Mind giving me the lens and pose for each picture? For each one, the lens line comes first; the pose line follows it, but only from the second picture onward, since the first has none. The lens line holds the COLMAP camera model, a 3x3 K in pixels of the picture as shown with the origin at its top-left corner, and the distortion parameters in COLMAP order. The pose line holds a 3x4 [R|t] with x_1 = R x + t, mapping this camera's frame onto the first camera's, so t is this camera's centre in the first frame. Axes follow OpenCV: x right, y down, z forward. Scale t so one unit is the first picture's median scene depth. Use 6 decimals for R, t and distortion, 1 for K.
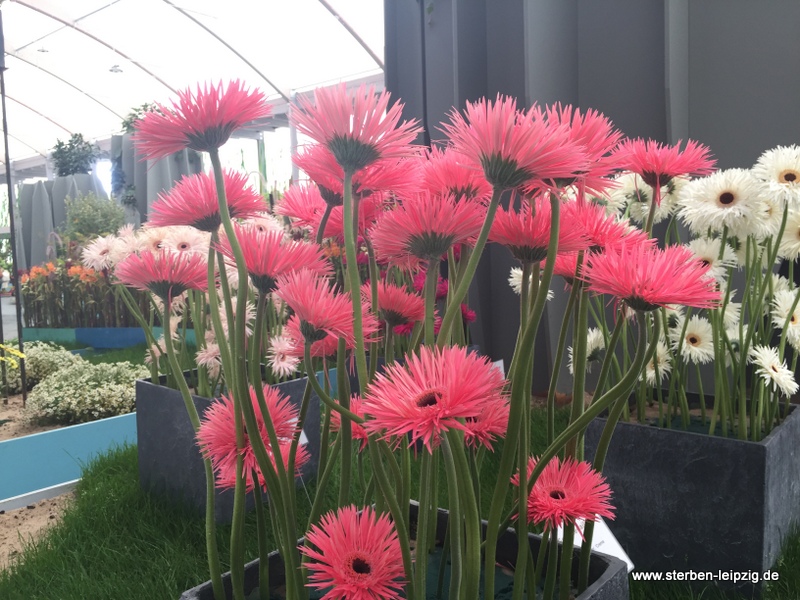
lens RADIAL K [[687.1, 0, 400.2], [0, 687.1, 305.5], [0, 0, 1]] dist [0.016476, -0.012271]
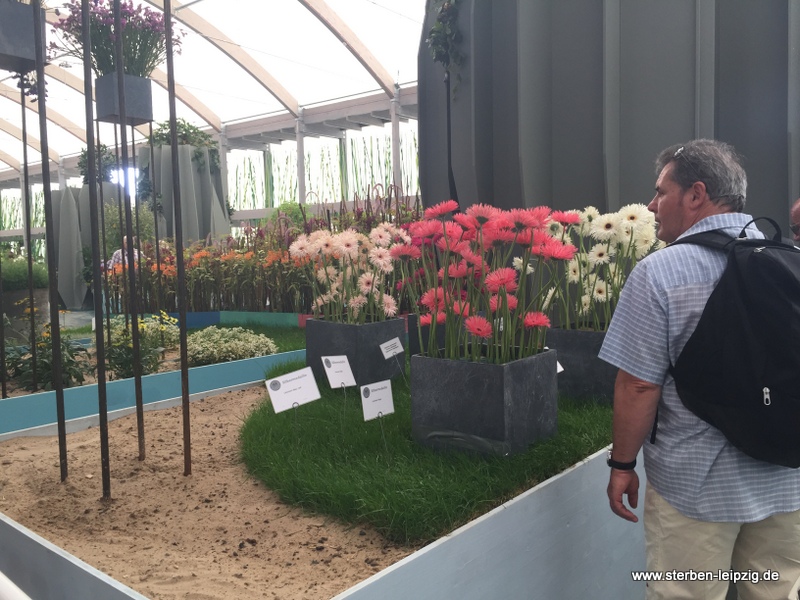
lens RADIAL K [[687.1, 0, 399.4], [0, 687.1, 295.7], [0, 0, 1]] dist [0.016476, -0.012271]
pose [[0.999825, 0.007810, 0.017025, -0.097508], [-0.007414, 0.999704, -0.023176, 0.050346], [-0.017201, 0.023046, 0.999586, -0.476553]]
